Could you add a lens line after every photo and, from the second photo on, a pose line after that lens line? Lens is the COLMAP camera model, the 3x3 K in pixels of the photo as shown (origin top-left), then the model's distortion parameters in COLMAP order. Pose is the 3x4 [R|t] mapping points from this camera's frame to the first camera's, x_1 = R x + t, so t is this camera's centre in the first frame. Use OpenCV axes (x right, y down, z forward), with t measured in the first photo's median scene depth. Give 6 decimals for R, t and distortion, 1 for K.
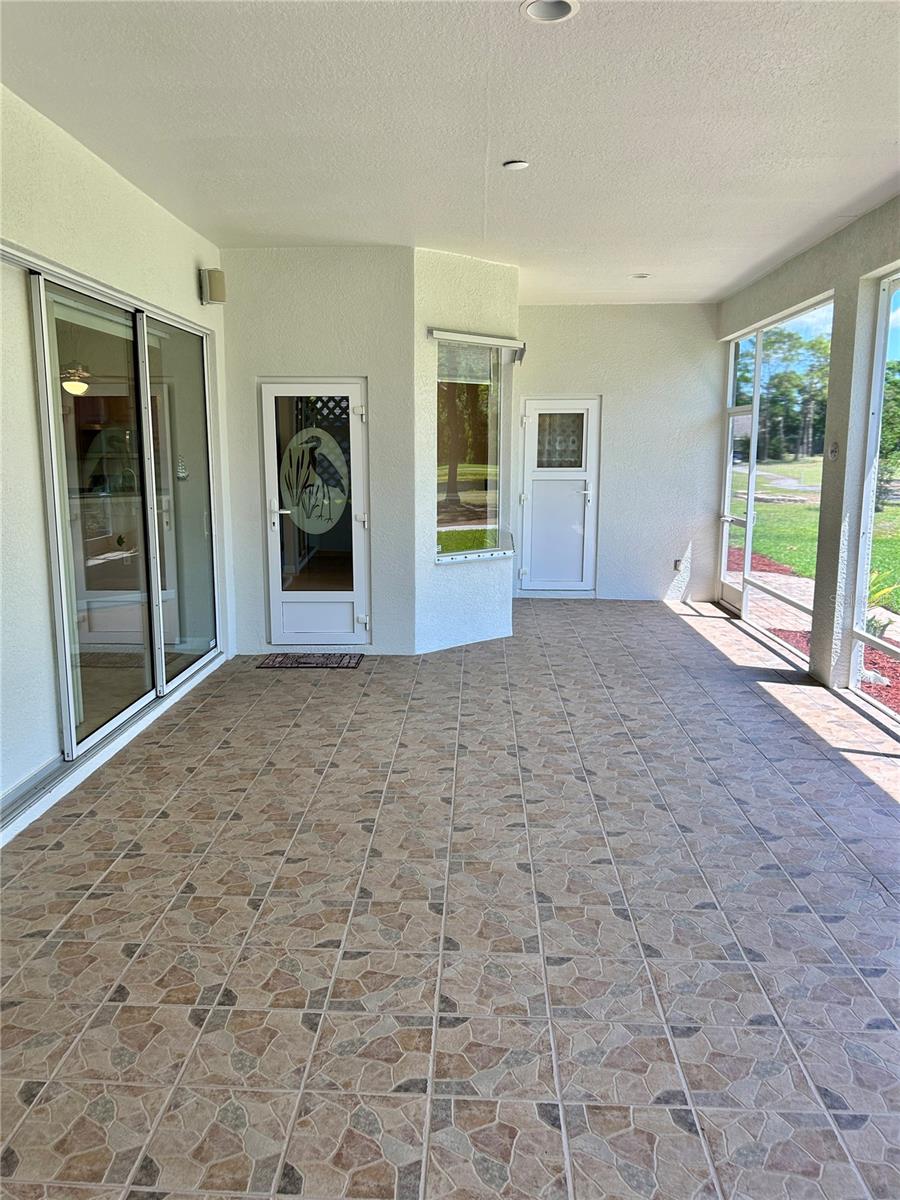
lens RADIAL K [[897.1, 0, 431.4], [0, 897.1, 591.9], [0, 0, 1]] dist [0.043859, -0.052039]
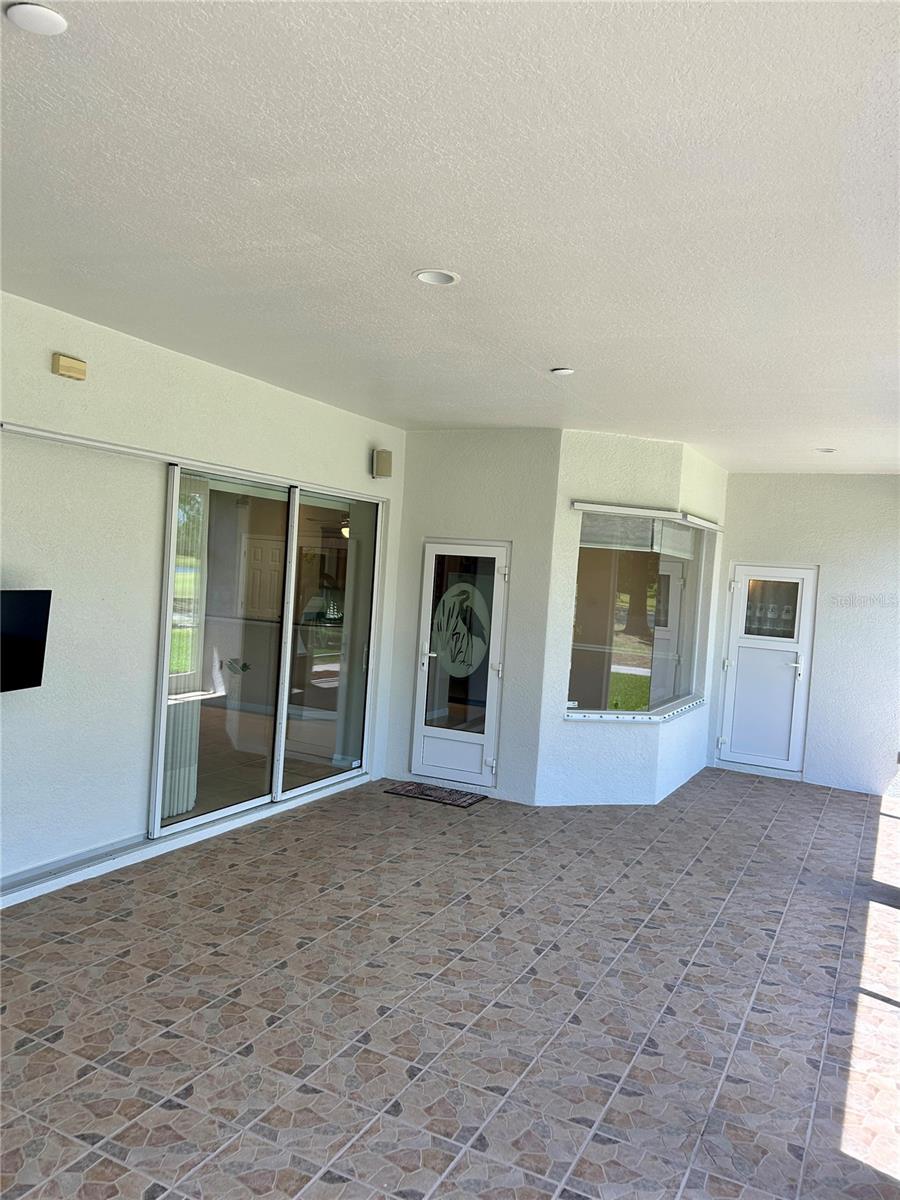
lens RADIAL K [[897.1, 0, 436.9], [0, 897.1, 594.0], [0, 0, 1]] dist [0.043859, -0.052039]
pose [[0.907824, 0.072799, -0.412984, 0.334340], [-0.131691, 0.984487, -0.115942, -0.040097], [0.398137, 0.159641, 0.903328, -0.018480]]
